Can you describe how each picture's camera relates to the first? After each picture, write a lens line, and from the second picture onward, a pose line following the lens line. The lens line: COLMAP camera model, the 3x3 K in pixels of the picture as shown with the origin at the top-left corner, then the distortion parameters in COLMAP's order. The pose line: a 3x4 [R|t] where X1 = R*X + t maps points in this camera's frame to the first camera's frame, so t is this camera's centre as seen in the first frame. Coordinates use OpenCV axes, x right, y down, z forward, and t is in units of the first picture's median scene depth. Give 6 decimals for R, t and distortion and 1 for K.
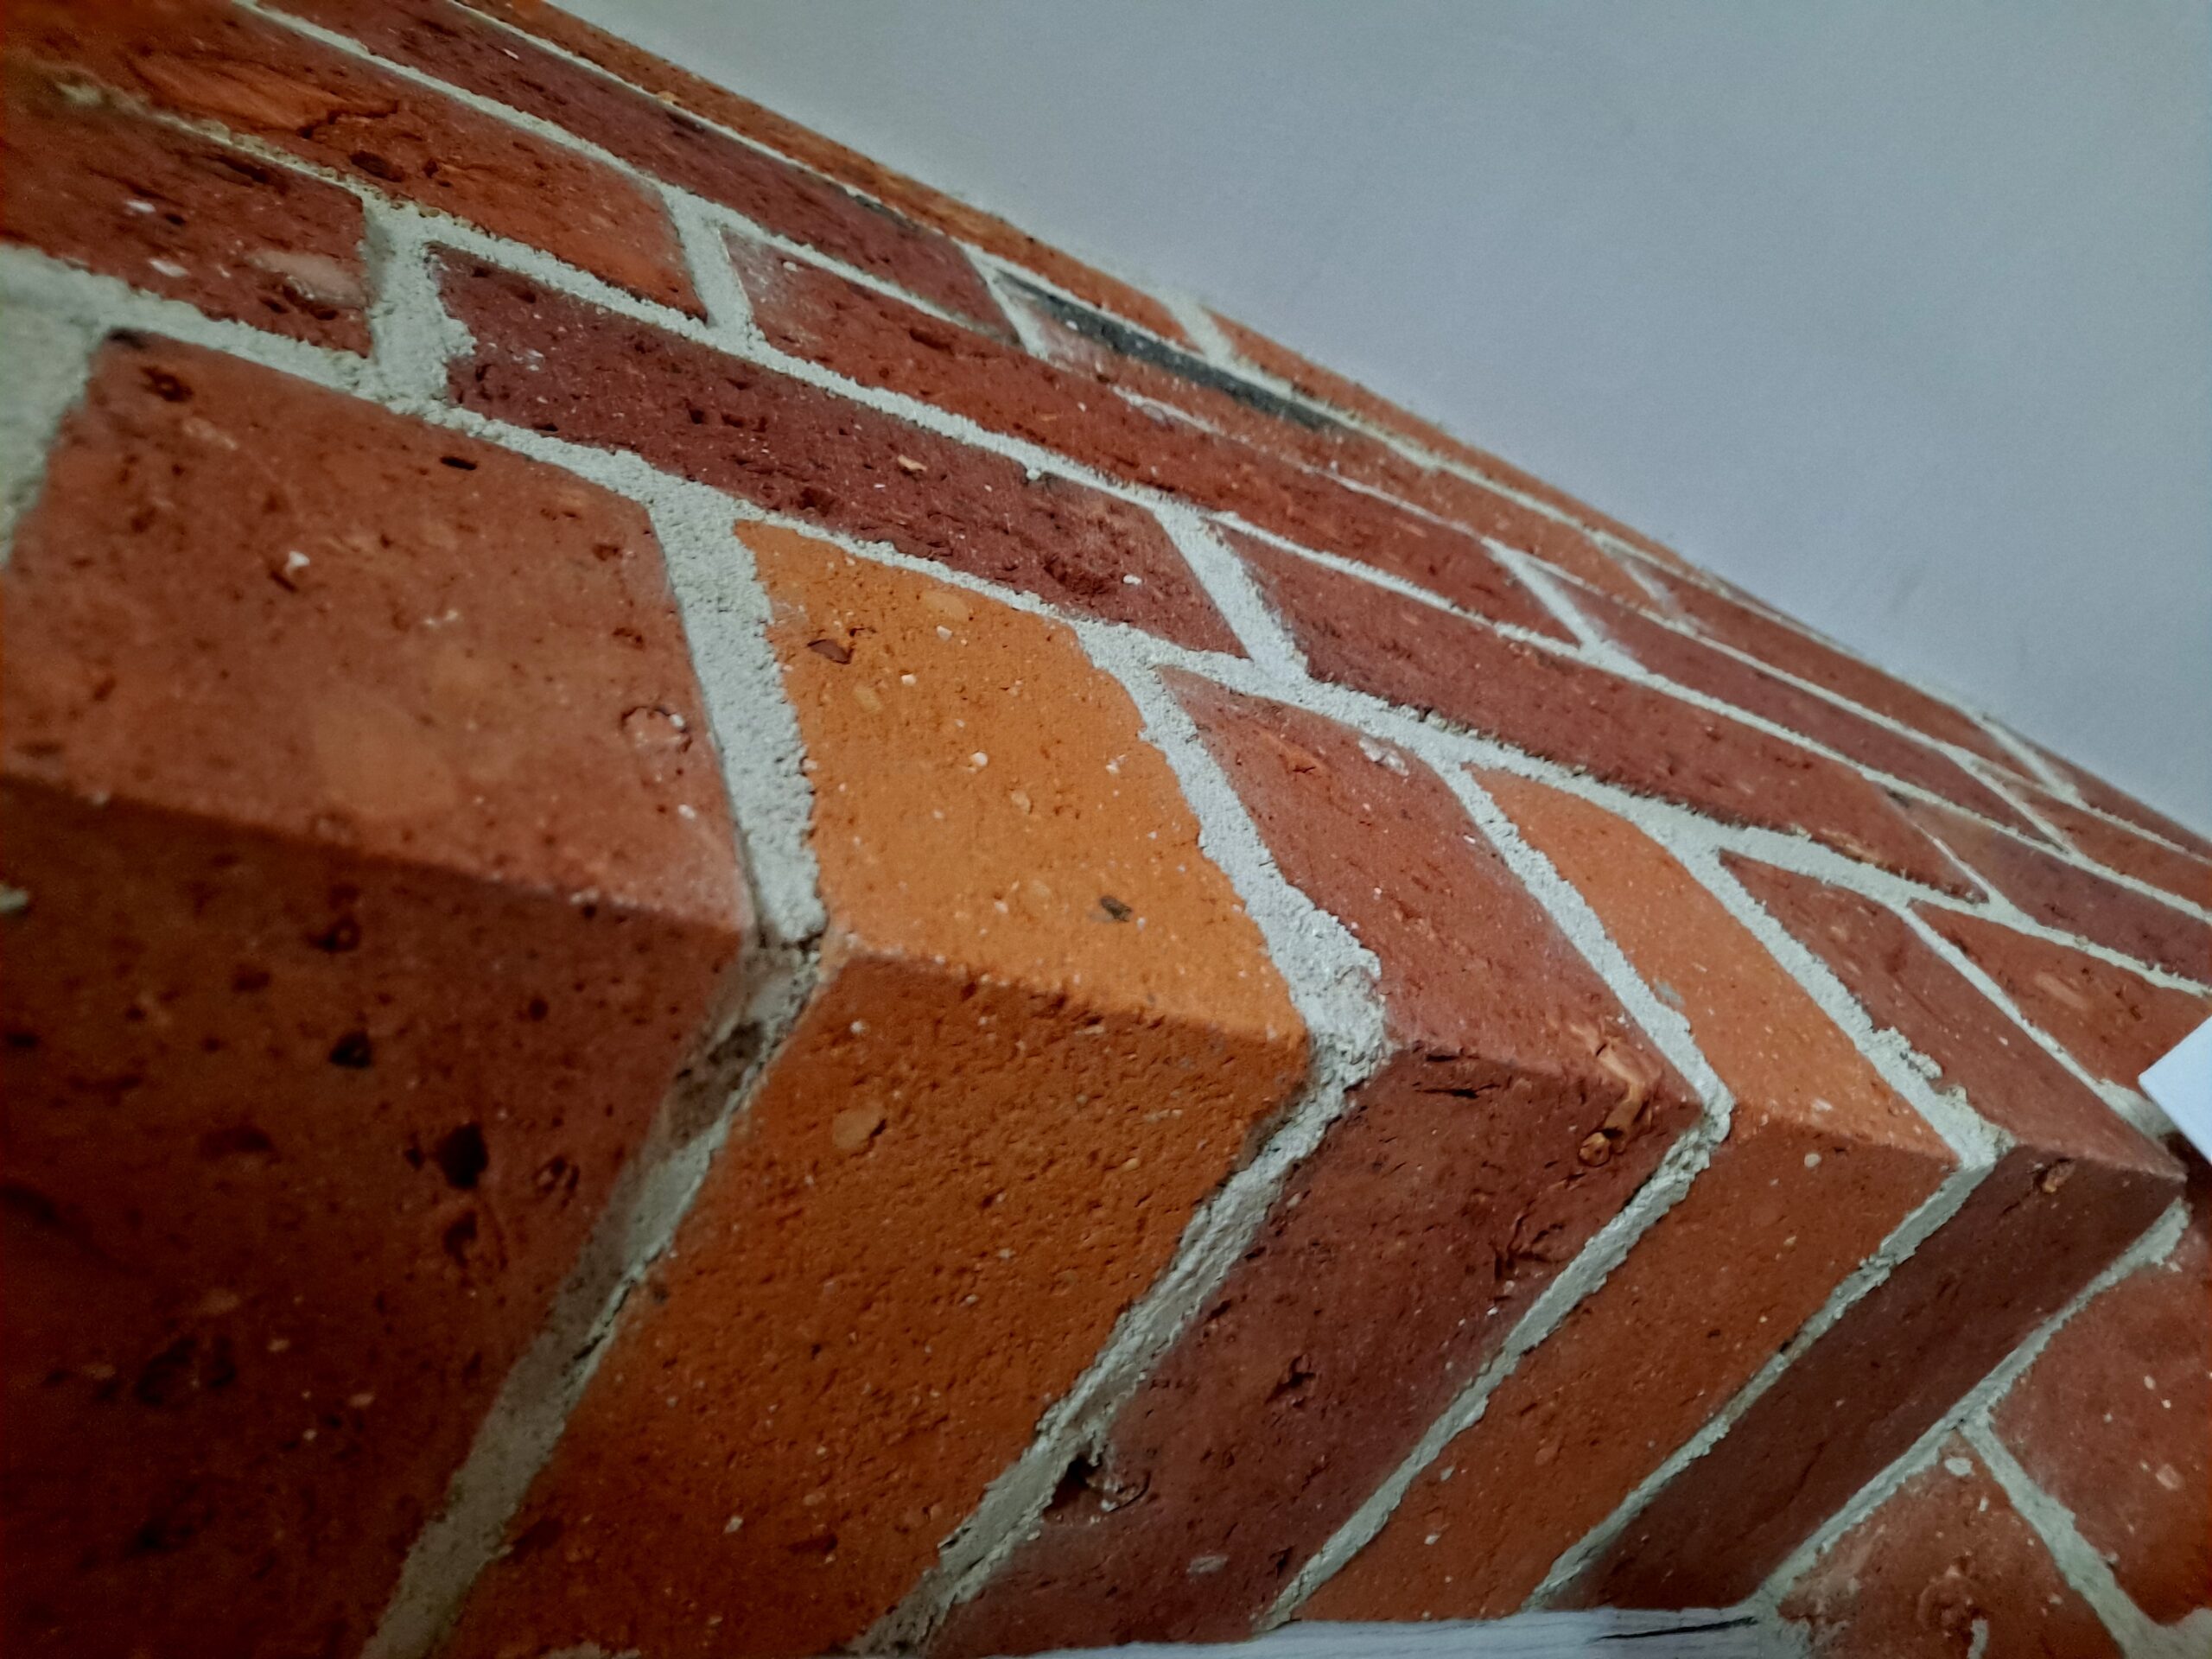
lens RADIAL K [[1642.2, 0, 1136.4], [0, 1642.2, 828.4], [0, 0, 1]] dist [0.040389, -0.068147]
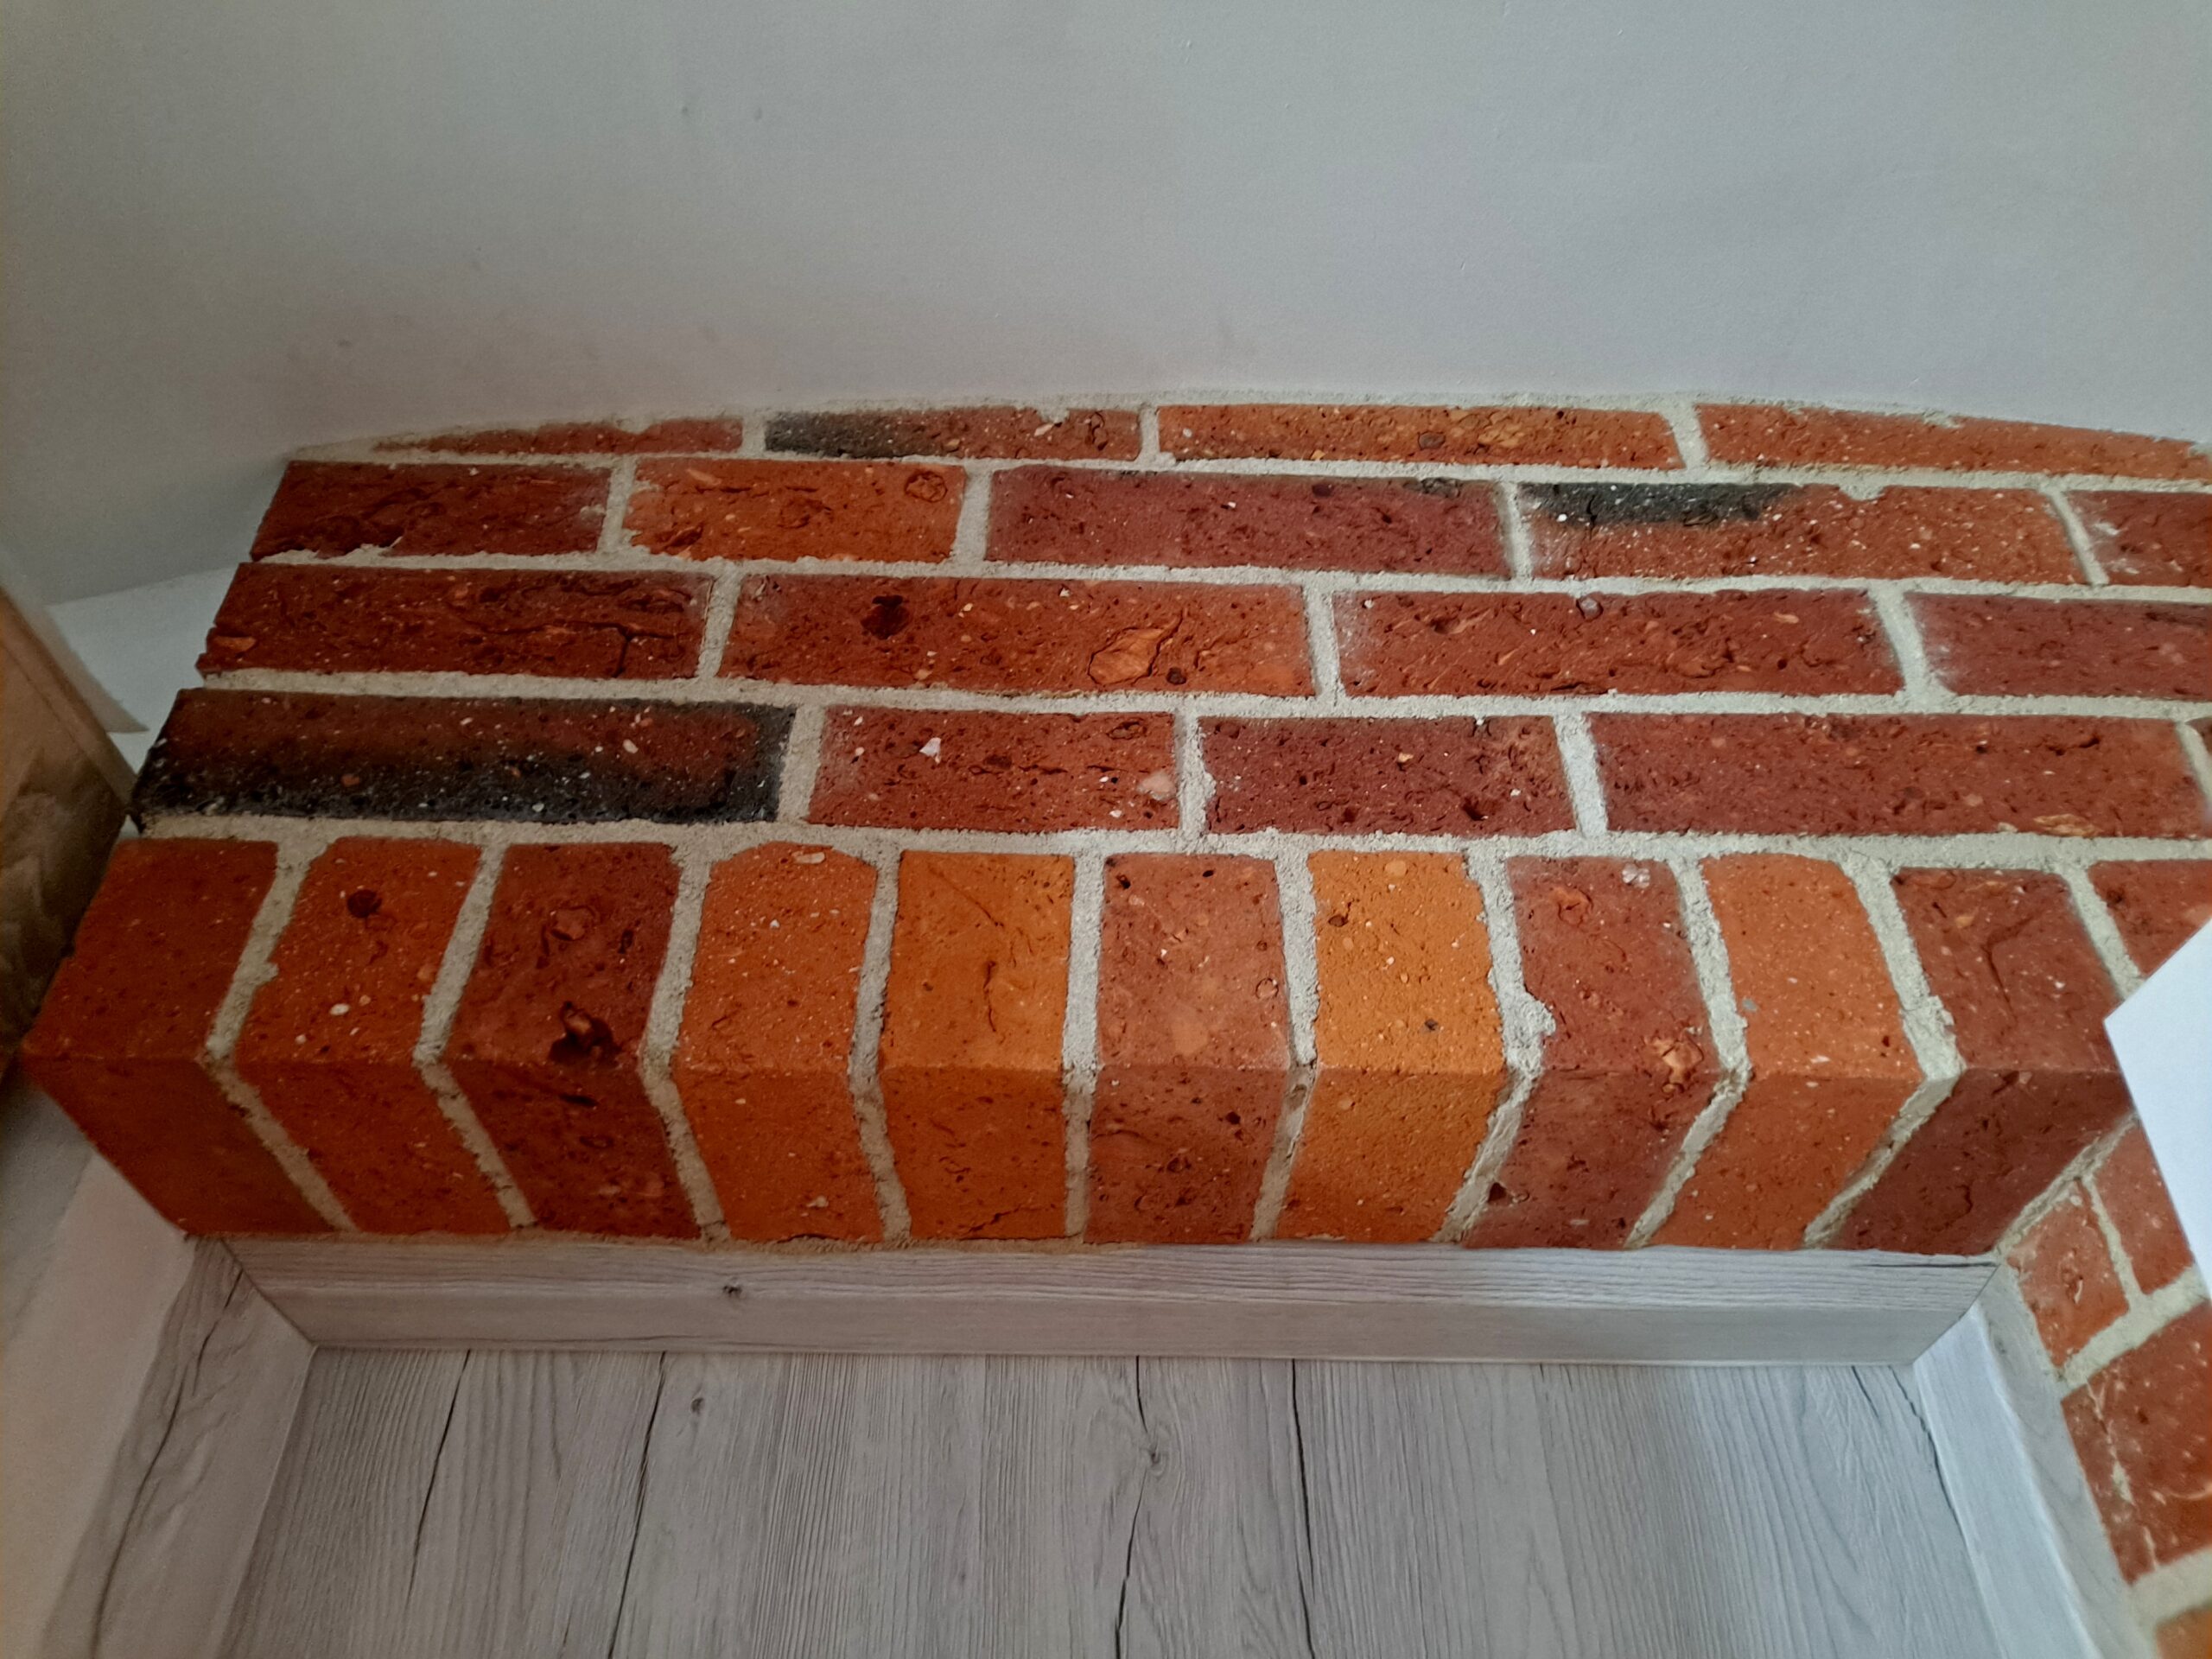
lens RADIAL K [[1642.2, 0, 1136.4], [0, 1642.2, 828.4], [0, 0, 1]] dist [0.040389, -0.068147]
pose [[0.829155, -0.035698, -0.557877, 1.037723], [0.187162, 0.958092, 0.216865, -0.882383], [0.526756, -0.284228, 0.801089, -1.295197]]
